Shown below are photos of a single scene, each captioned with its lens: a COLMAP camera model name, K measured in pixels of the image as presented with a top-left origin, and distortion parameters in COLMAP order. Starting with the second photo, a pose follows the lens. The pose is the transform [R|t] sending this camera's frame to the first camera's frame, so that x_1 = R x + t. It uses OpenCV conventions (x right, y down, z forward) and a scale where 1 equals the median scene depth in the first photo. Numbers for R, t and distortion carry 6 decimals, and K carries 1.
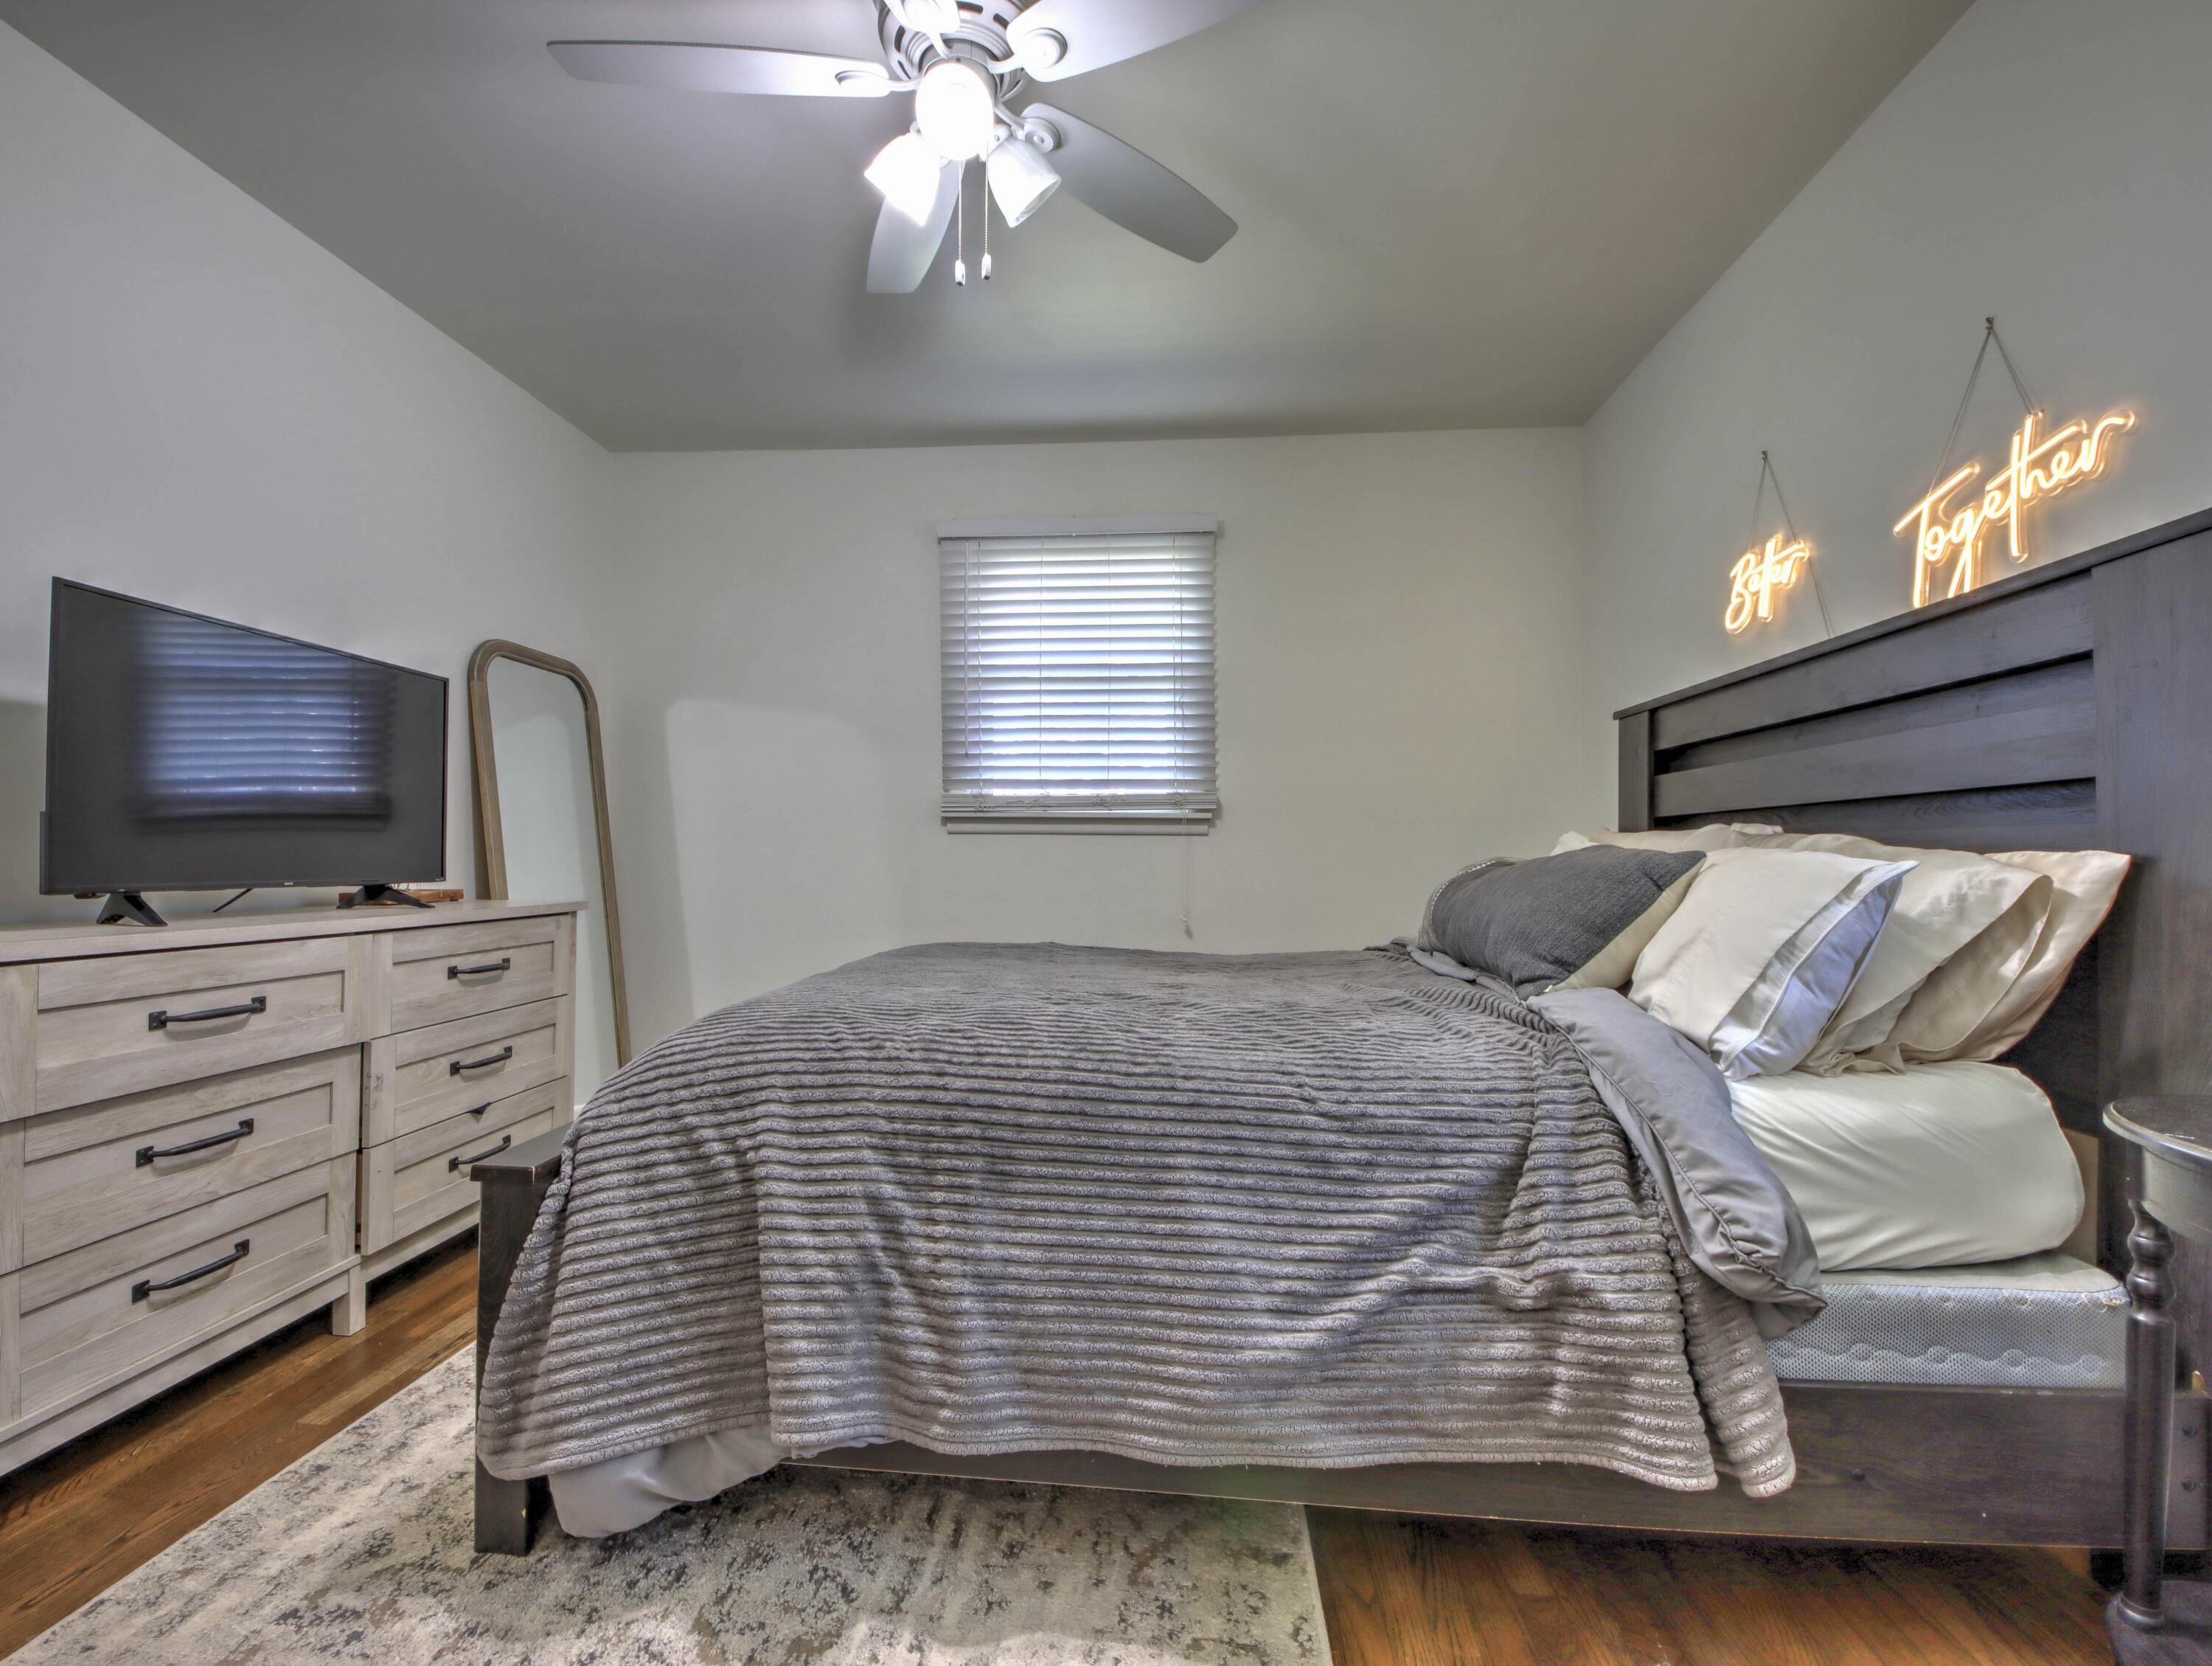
lens RADIAL K [[866.4, 0, 1102.6], [0, 866.4, 843.5], [0, 0, 1]] dist [0.023762, -0.017749]
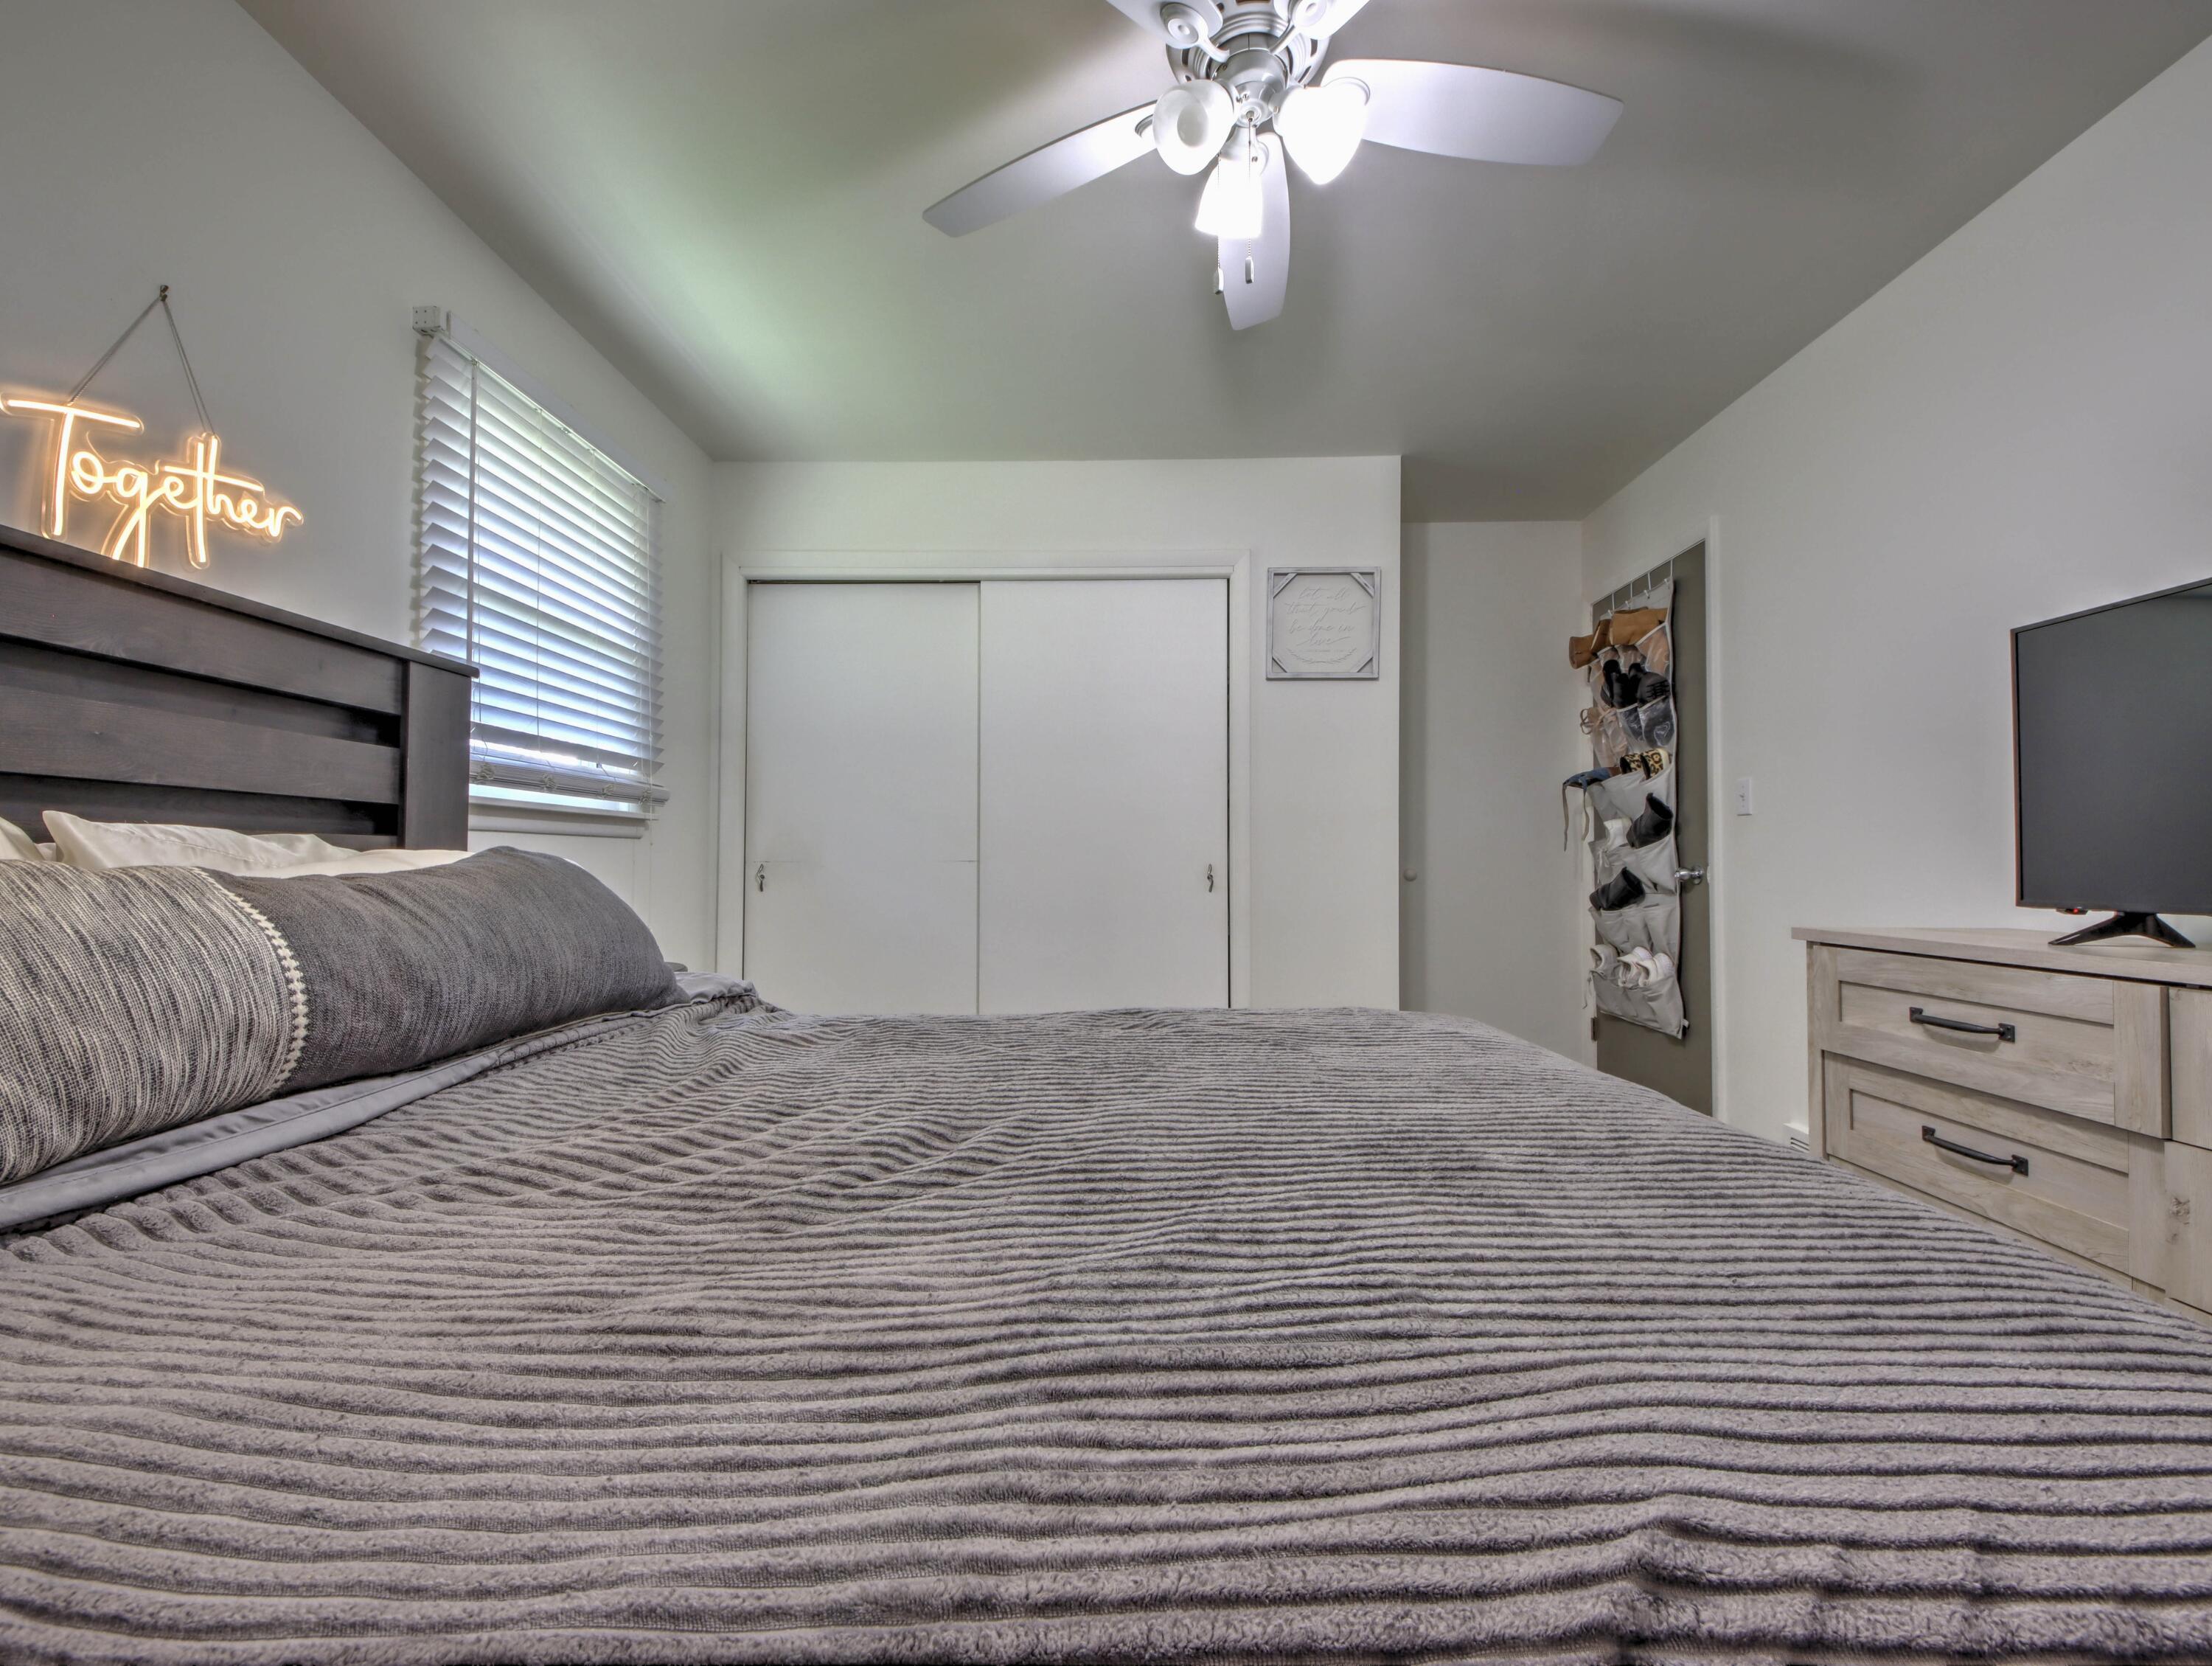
lens RADIAL K [[968.2, 0, 1094.4], [0, 968.2, 842.2], [0, 0, 1]] dist [0.024126, -0.016765]
pose [[-0.997930, -0.009494, -0.063611, 0.083591], [-0.007224, 0.999332, -0.035816, 0.027746], [0.063909, -0.035283, -0.997332, 2.176856]]
